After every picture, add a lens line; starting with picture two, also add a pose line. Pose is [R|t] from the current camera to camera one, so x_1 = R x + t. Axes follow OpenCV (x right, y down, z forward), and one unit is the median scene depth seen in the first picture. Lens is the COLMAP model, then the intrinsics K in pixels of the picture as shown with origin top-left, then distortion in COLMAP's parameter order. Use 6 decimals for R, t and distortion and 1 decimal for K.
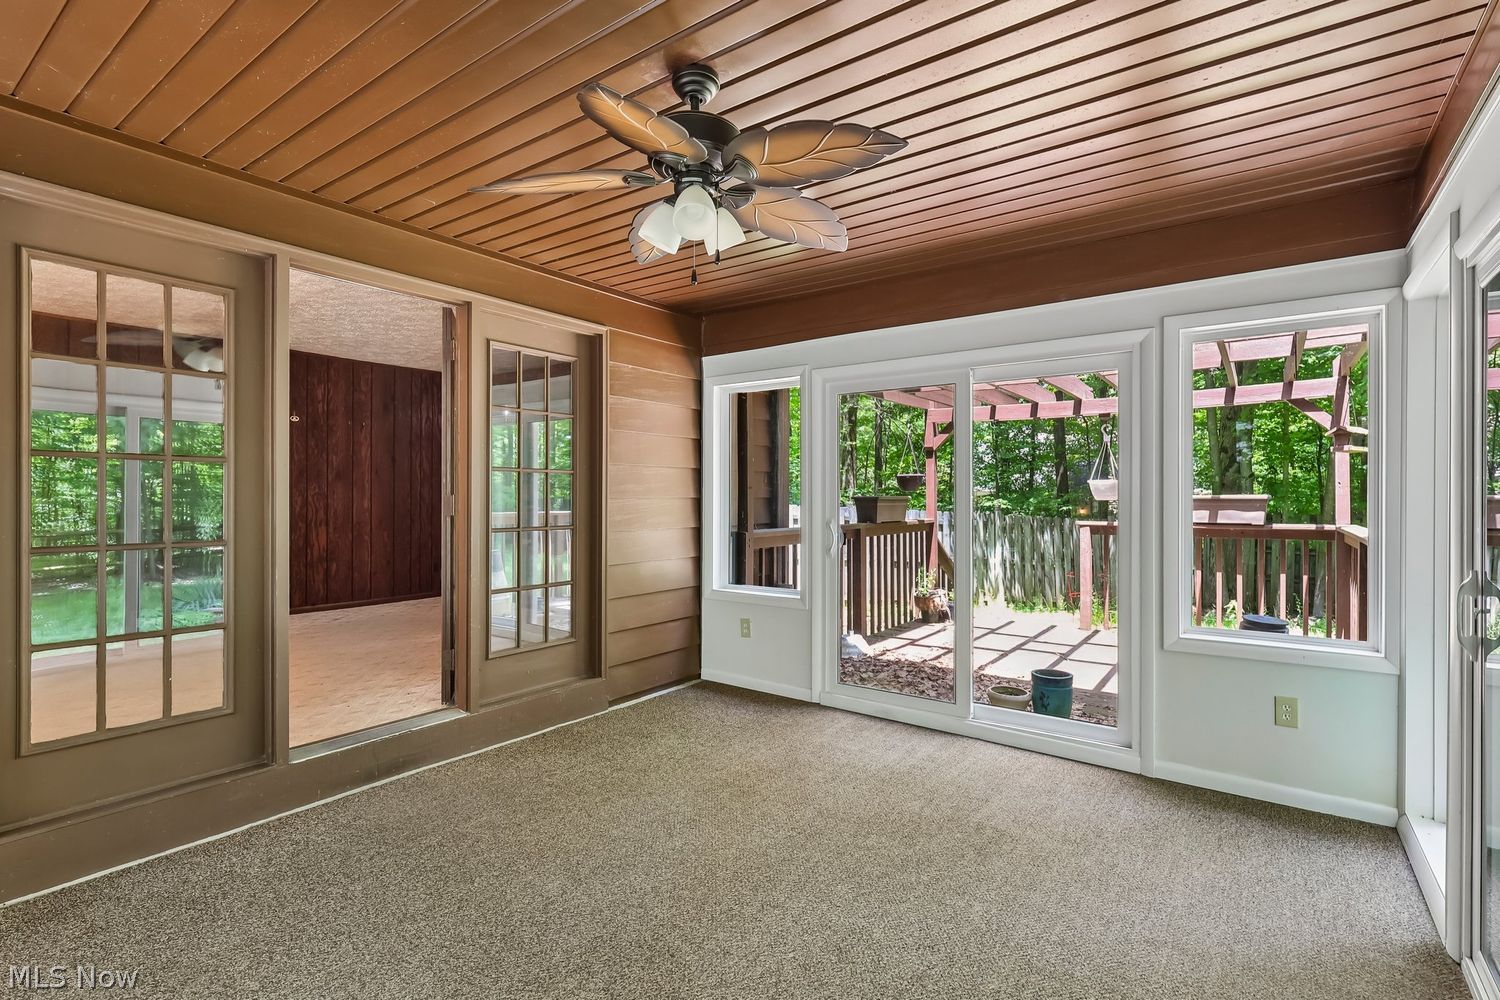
lens RADIAL K [[709.8, 0, 742.0], [0, 709.8, 495.1], [0, 0, 1]] dist [0.000541, 0.000416]
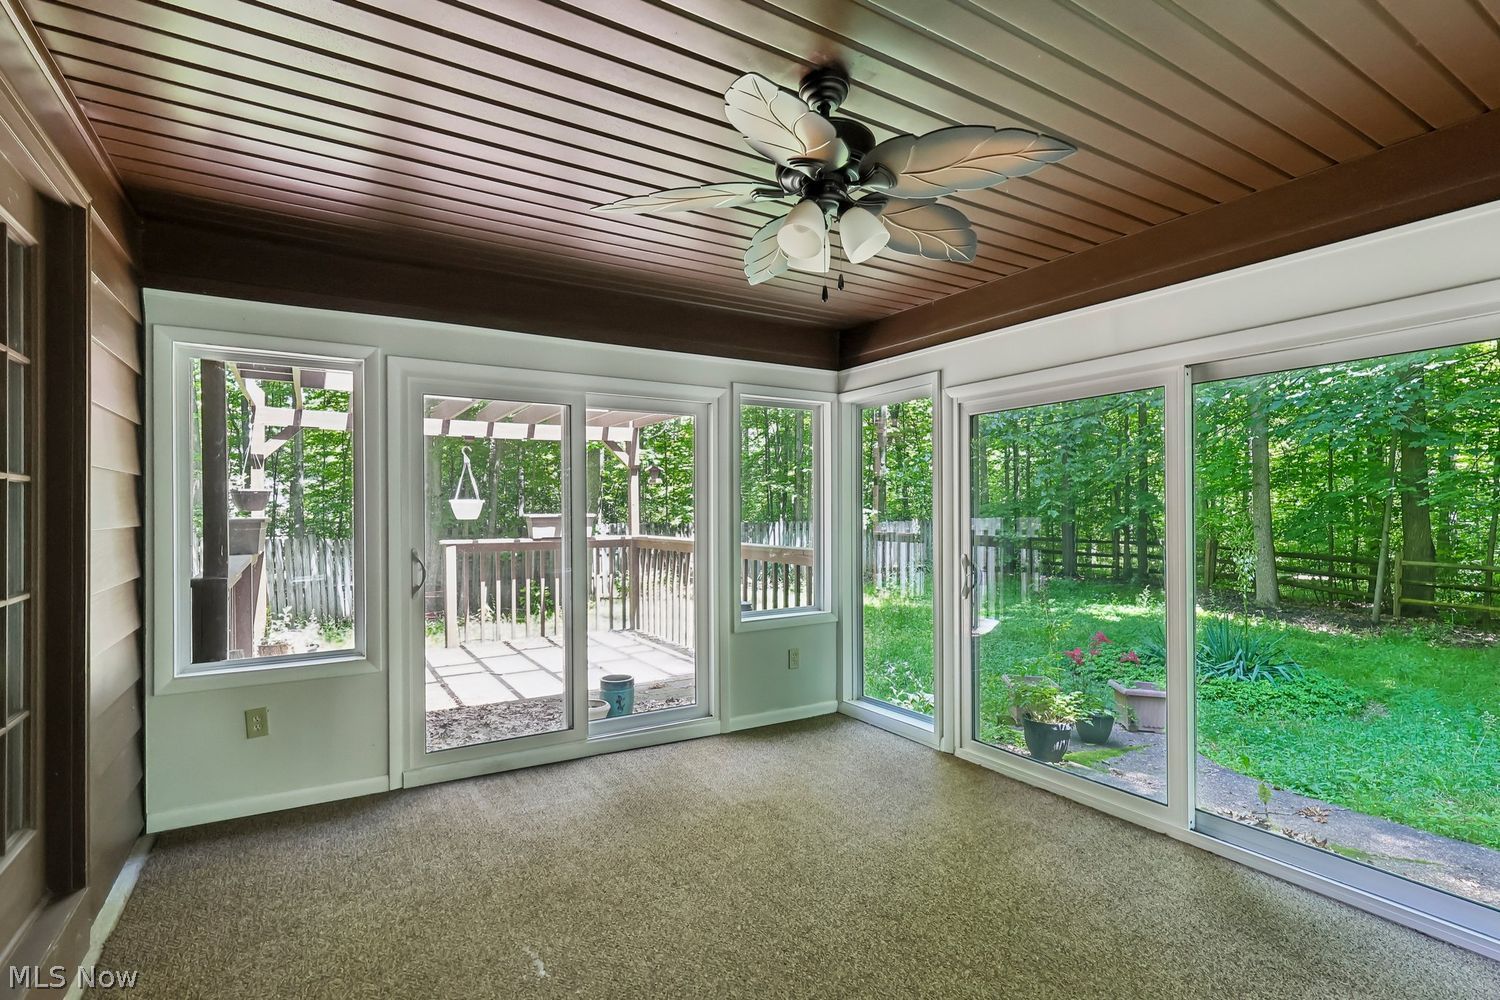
lens RADIAL K [[713.4, 0, 746.4], [0, 713.4, 521.6], [0, 0, 1]] dist [-0.001148, 0.000282]
pose [[0.374030, -0.015206, 0.927292, -0.530497], [0.005012, 0.999884, 0.014375, -0.005565], [-0.927403, -0.000729, 0.374063, 0.416713]]
